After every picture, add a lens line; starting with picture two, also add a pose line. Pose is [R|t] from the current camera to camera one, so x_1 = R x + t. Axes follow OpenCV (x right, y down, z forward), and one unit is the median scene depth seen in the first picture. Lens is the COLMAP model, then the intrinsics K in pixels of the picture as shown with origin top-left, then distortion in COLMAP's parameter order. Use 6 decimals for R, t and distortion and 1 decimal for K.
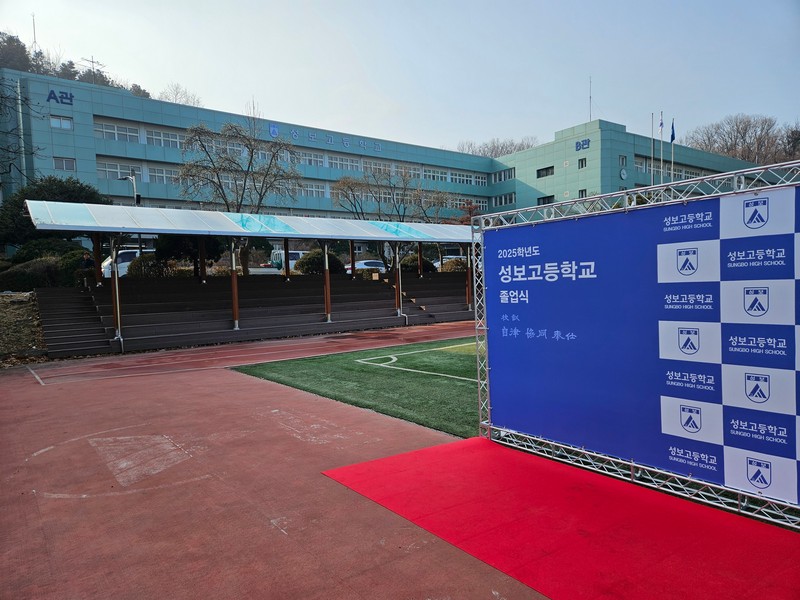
lens RADIAL K [[538.9, 0, 400.0], [0, 538.9, 300.0], [0, 0, 1]] dist [0.062483, -0.000530]
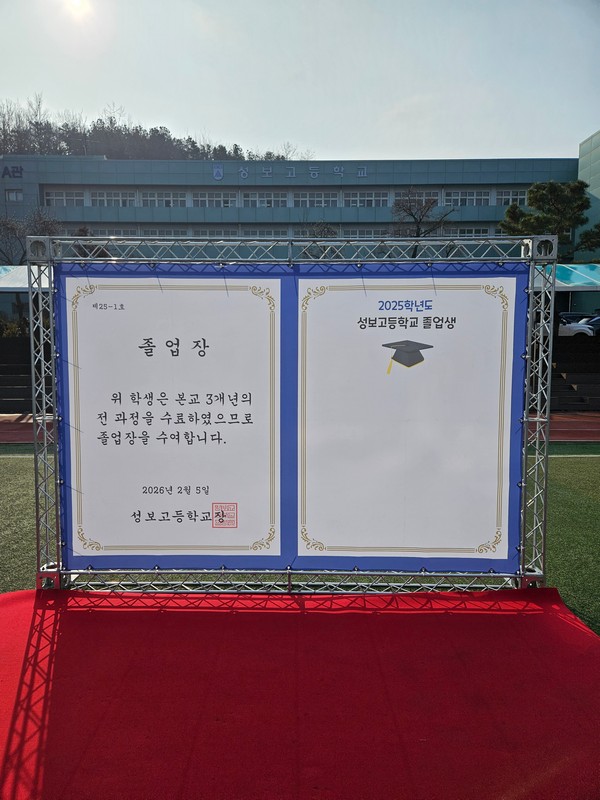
lens RADIAL K [[551.5, 0, 300.0], [0, 551.5, 400.0], [0, 0, 1]] dist [0.057643, 0.002369]
pose [[0.781558, 0.091058, -0.617152, 0.423429], [-0.048066, 0.995139, 0.085959, -0.028687], [0.621979, -0.037518, 0.782135, 0.343898]]
